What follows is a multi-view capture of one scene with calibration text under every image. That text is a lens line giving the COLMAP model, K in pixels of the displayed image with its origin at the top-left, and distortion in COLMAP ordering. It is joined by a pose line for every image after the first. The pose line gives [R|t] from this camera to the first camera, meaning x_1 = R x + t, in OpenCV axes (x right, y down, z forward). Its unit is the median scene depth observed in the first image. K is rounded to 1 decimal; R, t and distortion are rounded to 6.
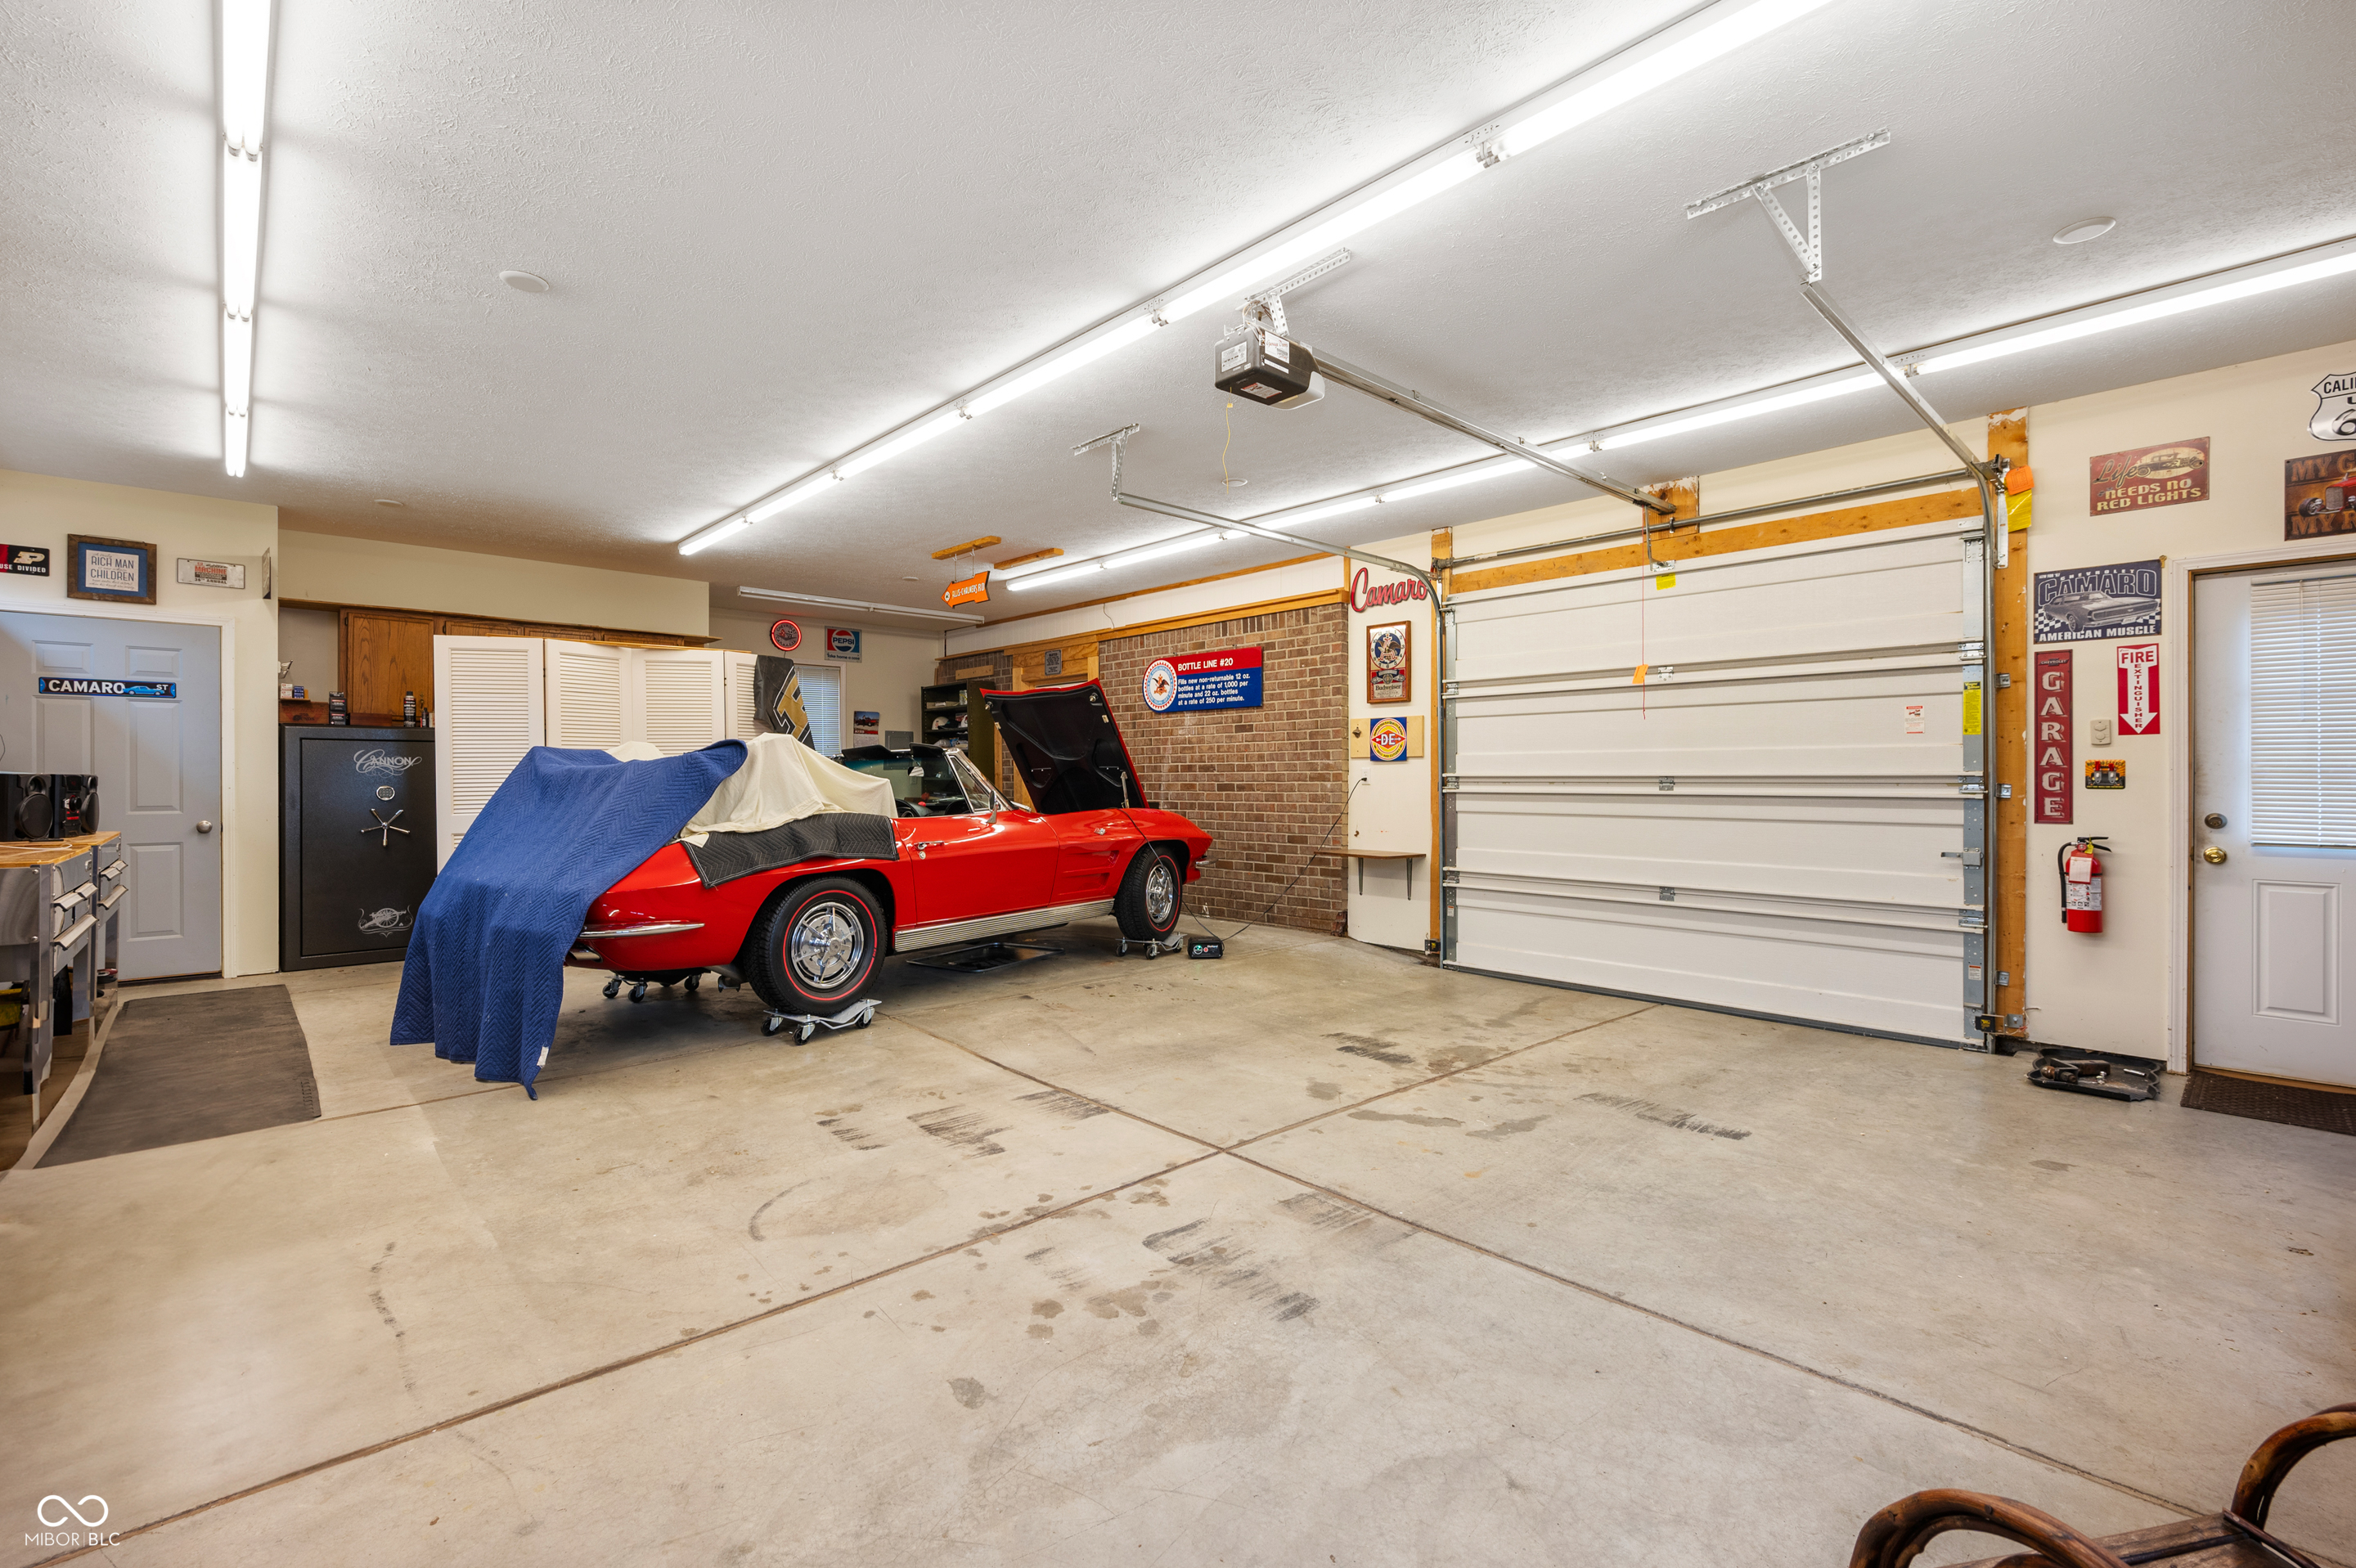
lens RADIAL K [[1021.2, 0, 1158.5], [0, 1021.2, 775.9], [0, 0, 1]] dist [-0.000403, 0.000020]
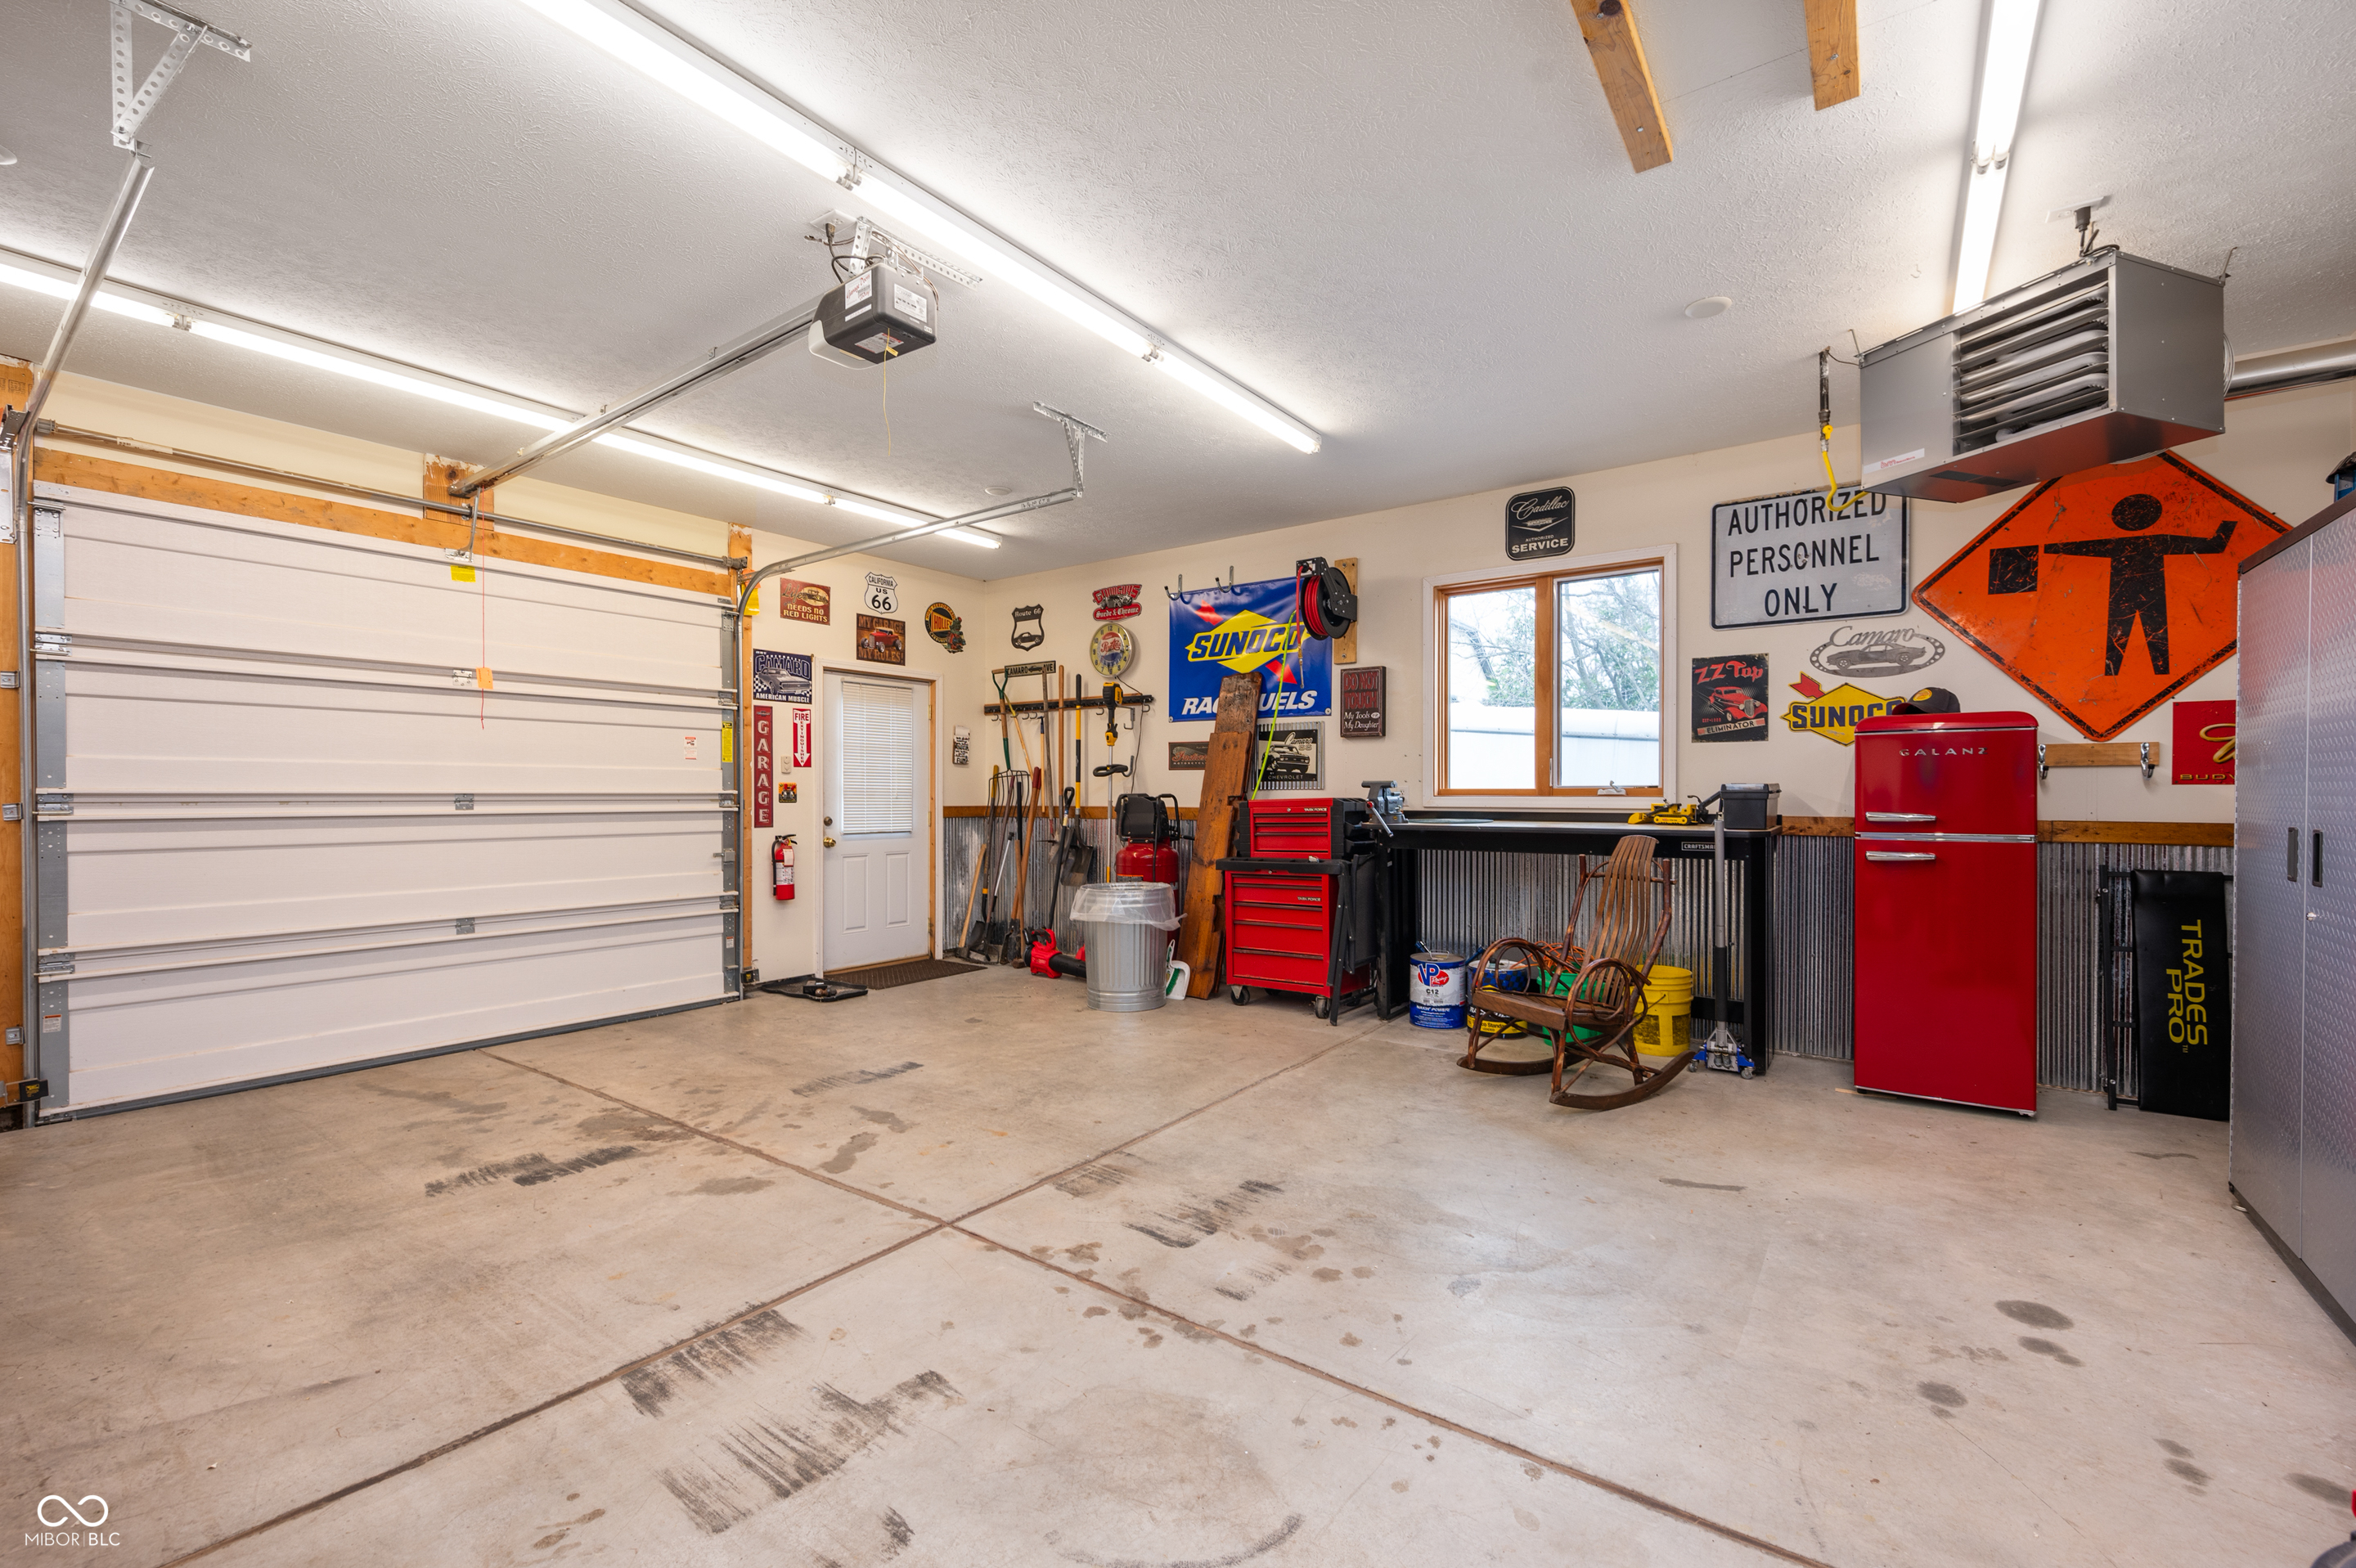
lens RADIAL K [[974.2, 0, 1181.1], [0, 974.2, 795.0], [0, 0, 1]] dist [-0.000668, 0.000007]
pose [[-0.199315, -0.001502, 0.979934, -0.659701], [-0.002507, 0.999996, 0.001023, -0.001368], [-0.979932, -0.002253, -0.199319, 0.808036]]
